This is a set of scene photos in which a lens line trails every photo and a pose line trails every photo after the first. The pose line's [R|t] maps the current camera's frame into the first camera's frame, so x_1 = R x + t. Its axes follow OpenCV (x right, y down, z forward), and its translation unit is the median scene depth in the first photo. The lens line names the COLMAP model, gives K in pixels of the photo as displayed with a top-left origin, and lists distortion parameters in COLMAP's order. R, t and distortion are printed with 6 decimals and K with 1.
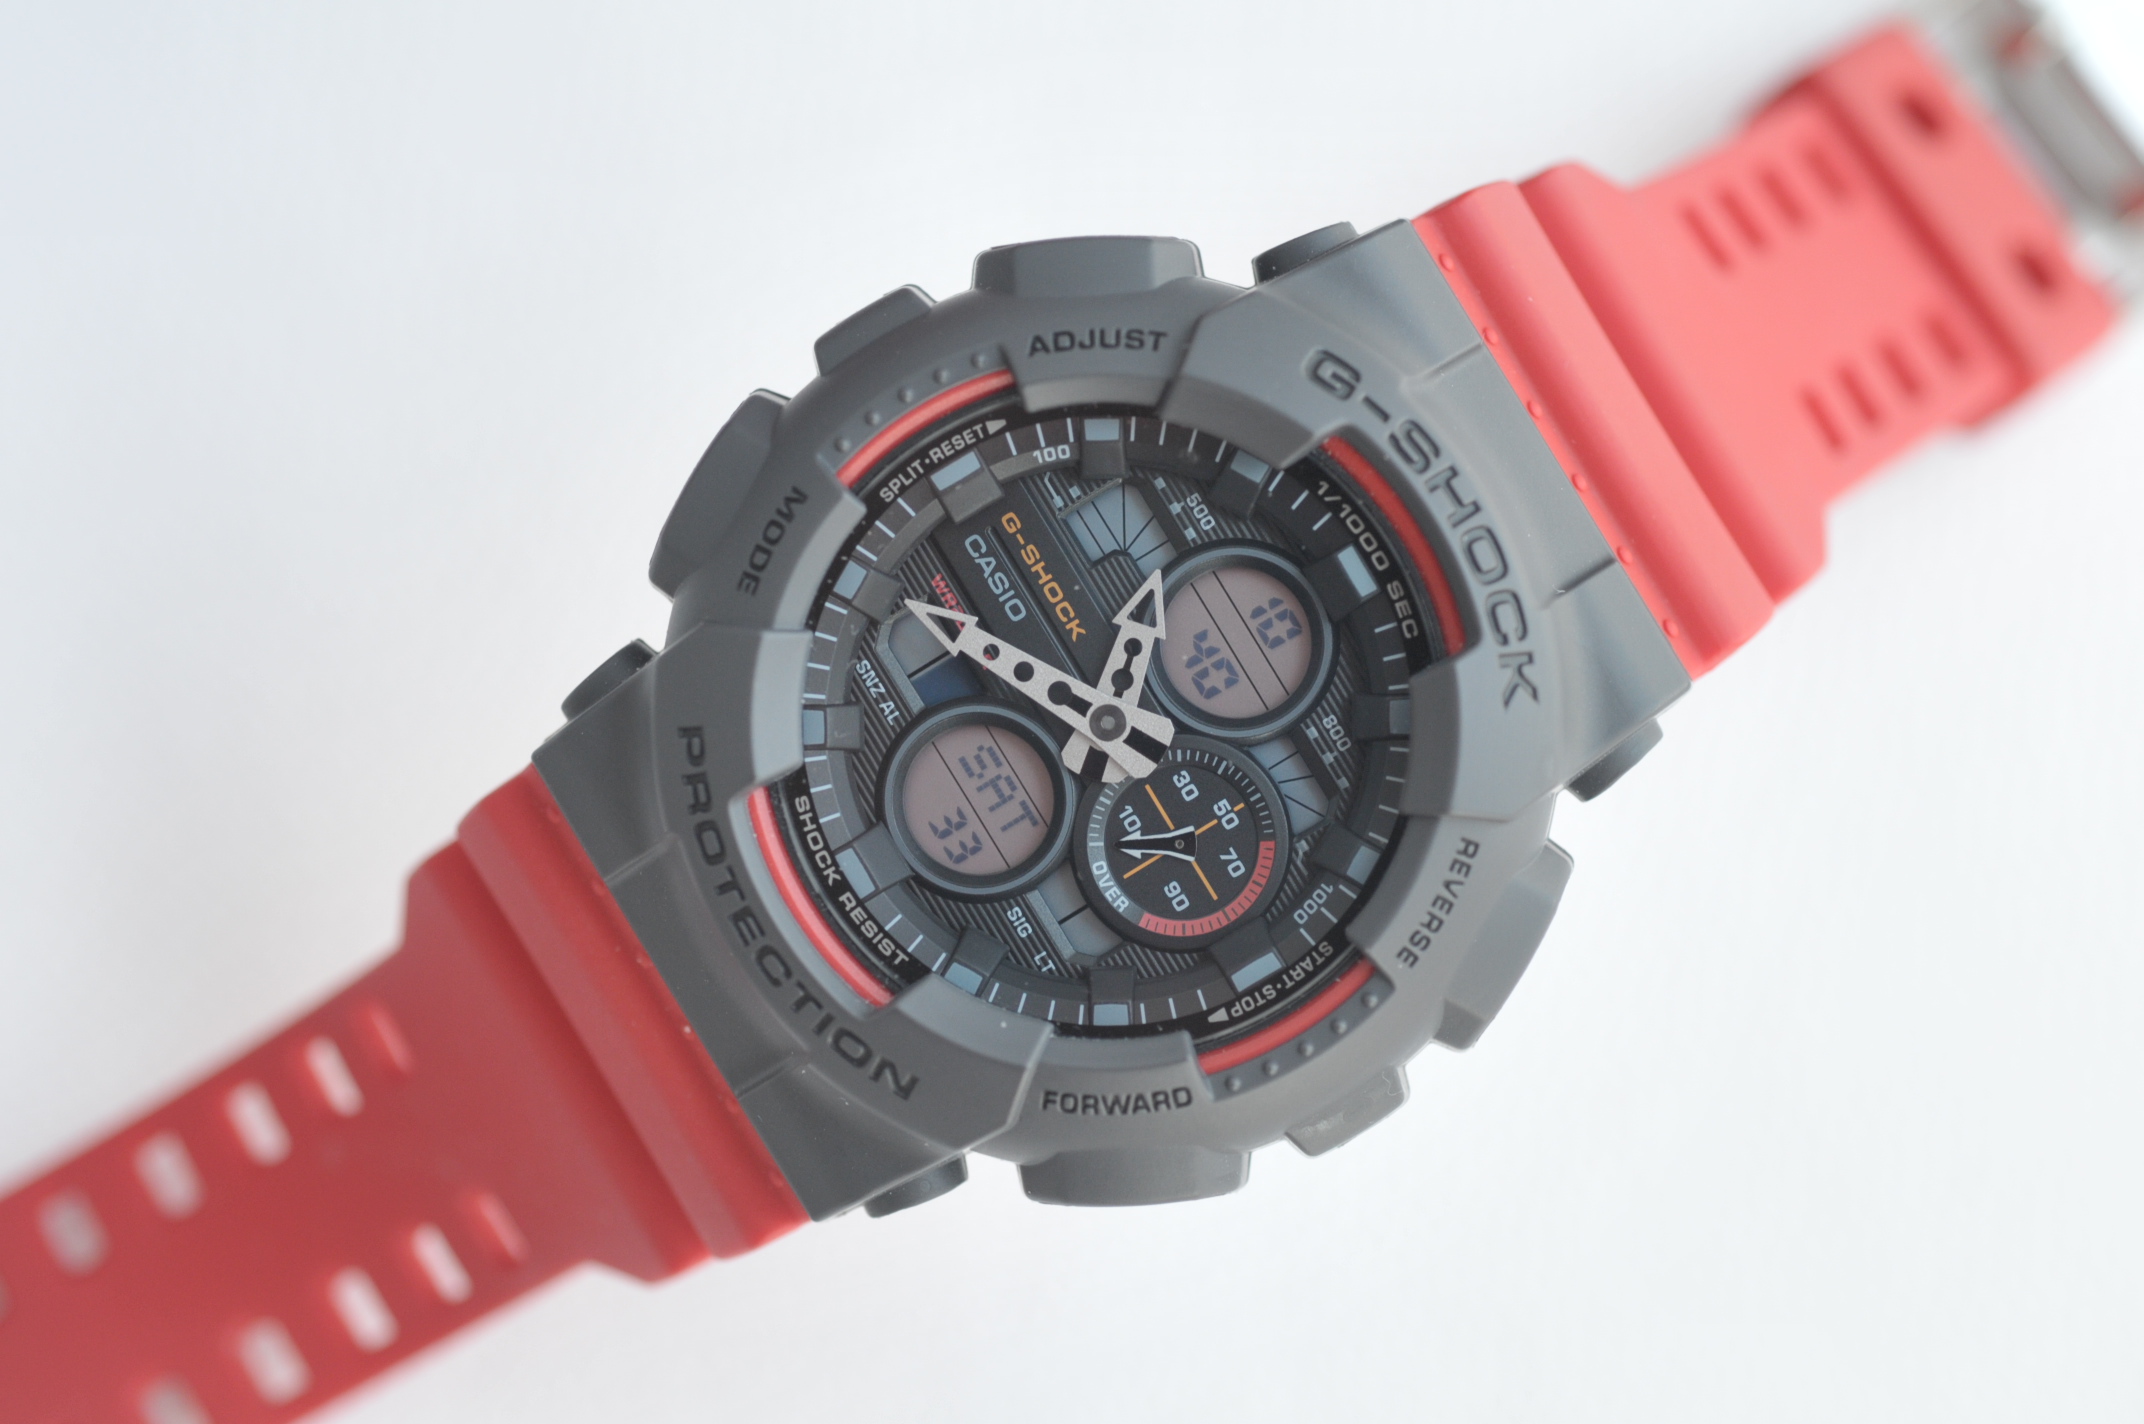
lens RADIAL K [[9069.8, 0, 1072.6], [0, 9069.8, 713.5], [0, 0, 1]] dist [-0.055945, 0.000000]
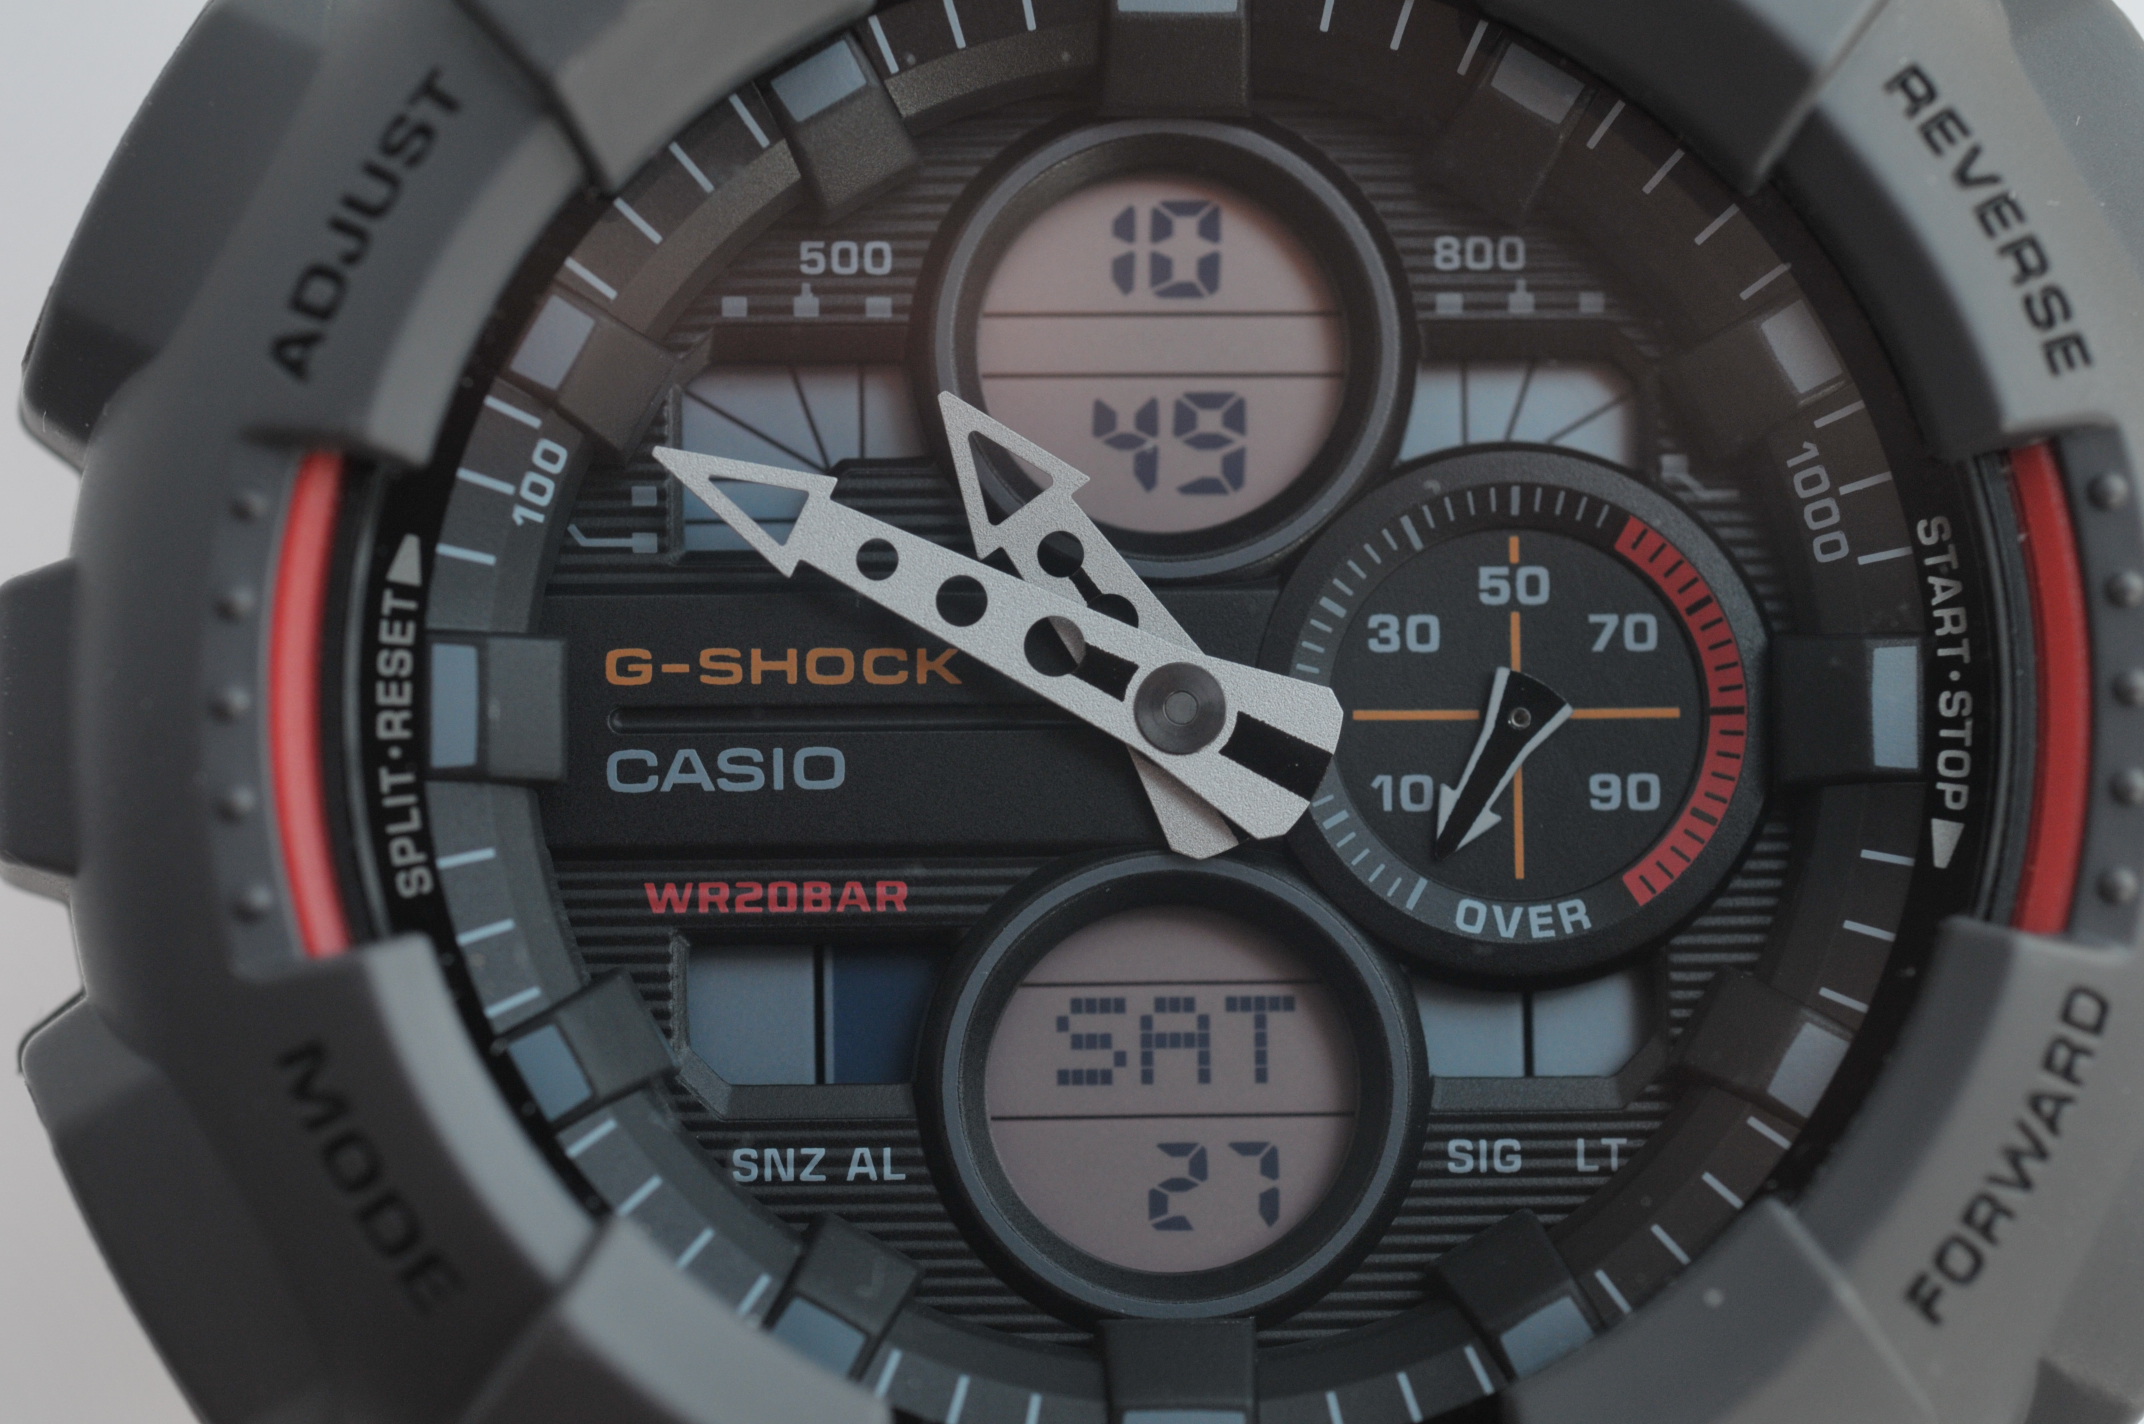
lens RADIAL K [[9069.8, 0, 1063.9], [0, 9069.8, 714.9], [0, 0, 1]] dist [-0.055945, 0.000000]
pose [[0.508745, -0.850860, 0.131209, -0.052162], [0.858113, 0.513456, 0.002426, -0.004258], [-0.069434, 0.111358, 0.991352, 0.599589]]
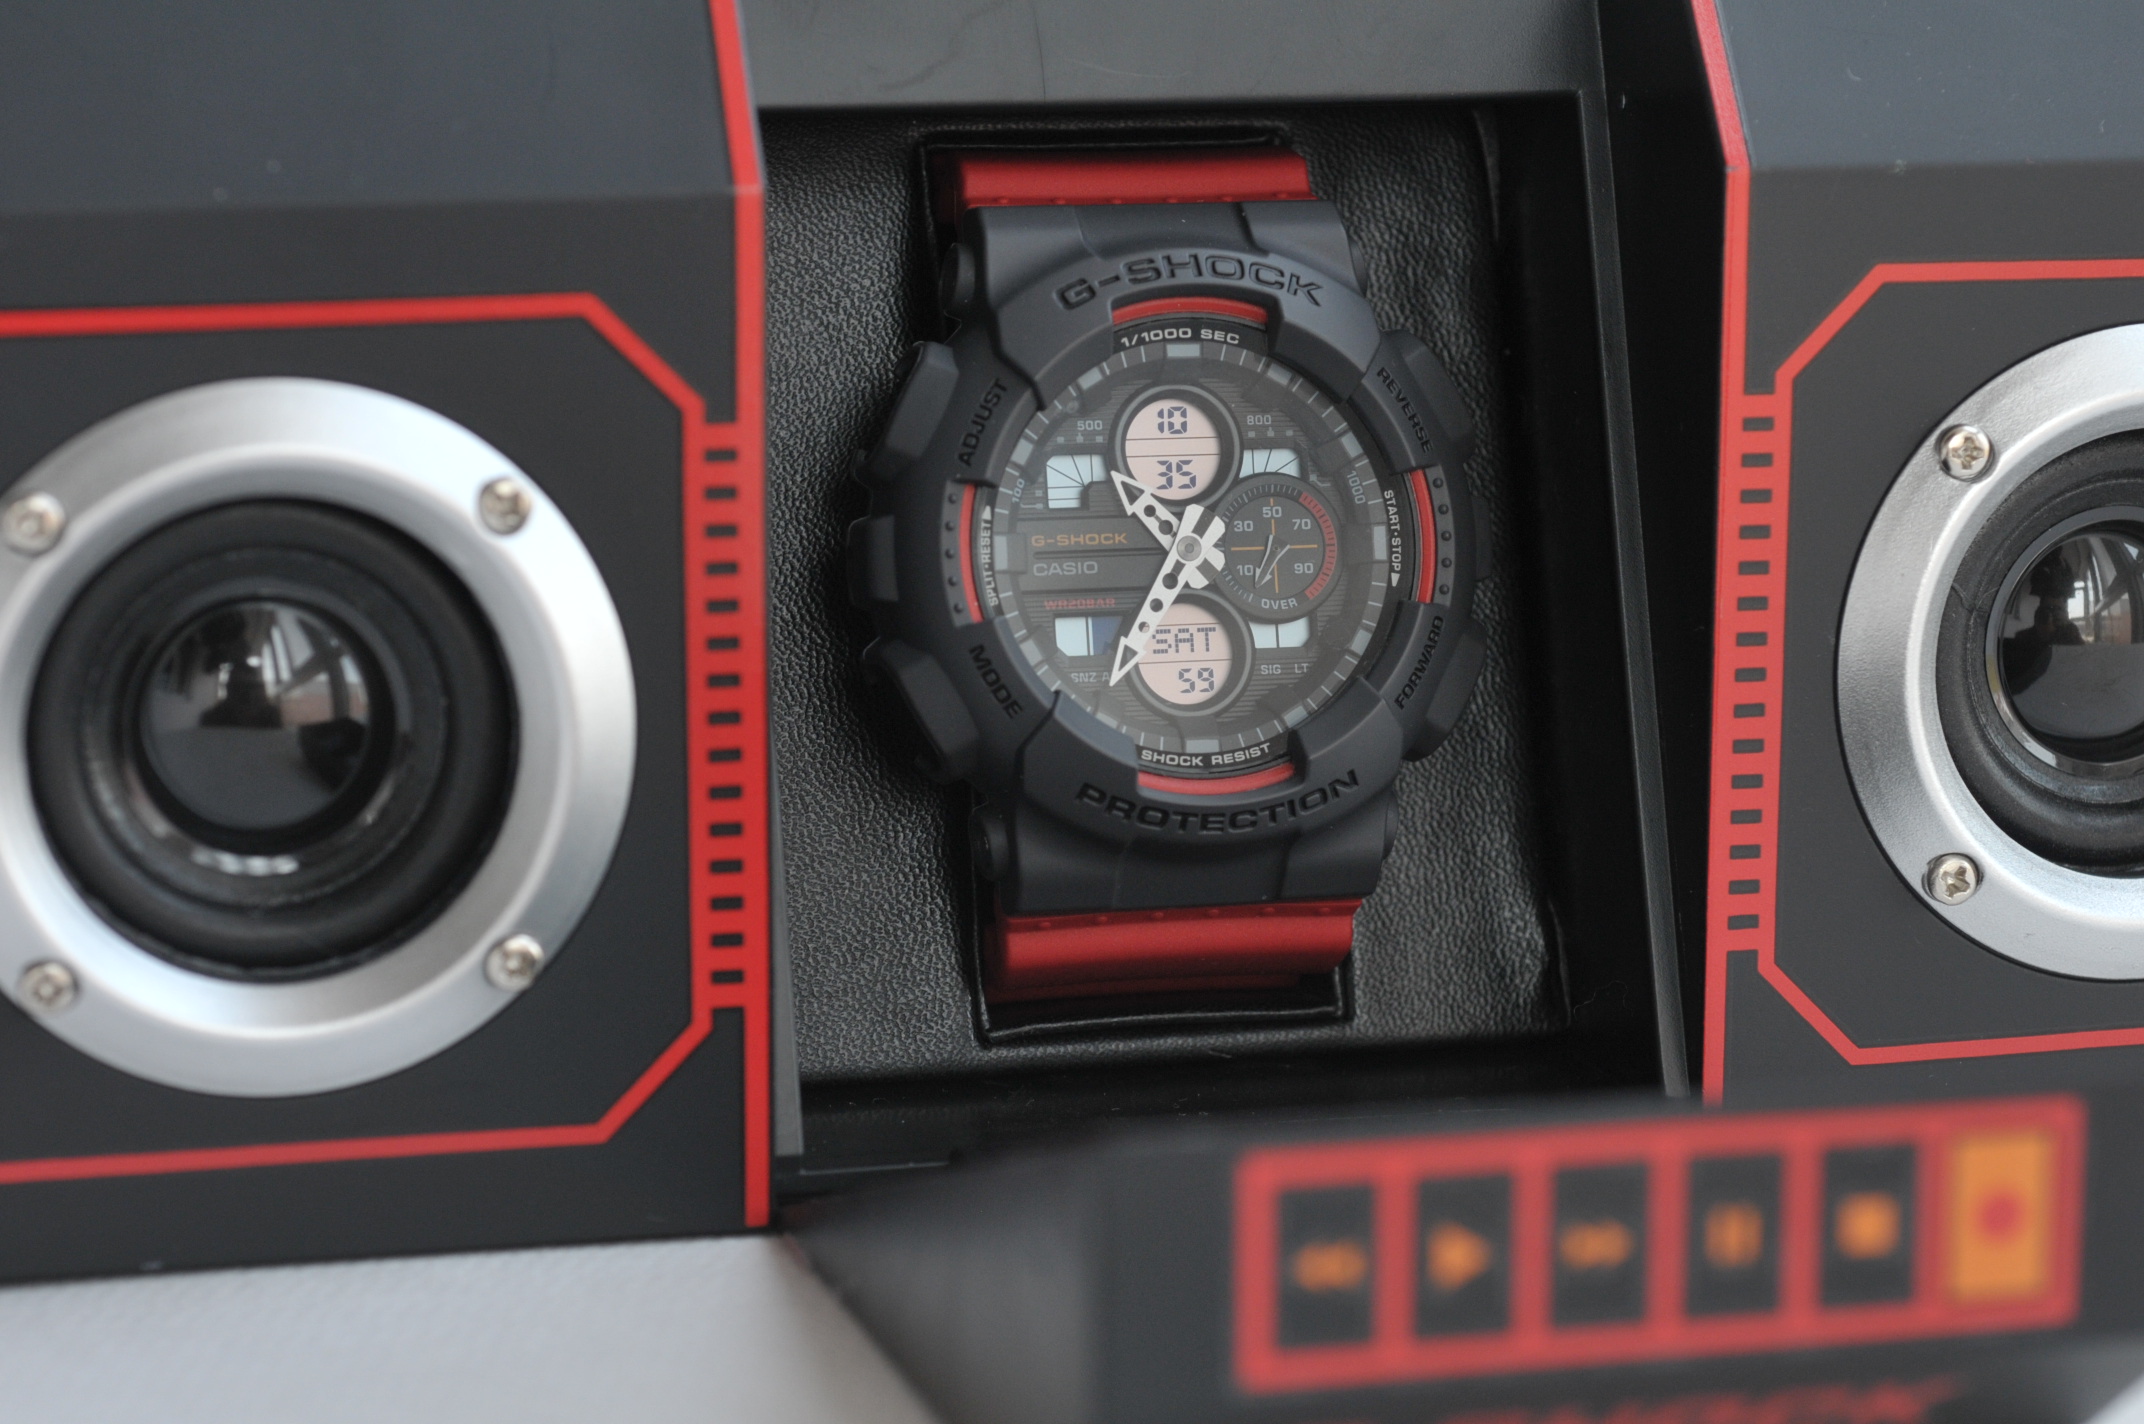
lens RADIAL K [[9069.8, 0, 1073.1], [0, 9069.8, 711.1], [0, 0, 1]] dist [-0.055945, 0.000000]
pose [[0.445735, -0.868315, 0.217601, -0.348436], [0.848306, 0.487350, 0.207046, -0.307544], [-0.285829, 0.092304, 0.953825, -0.397684]]
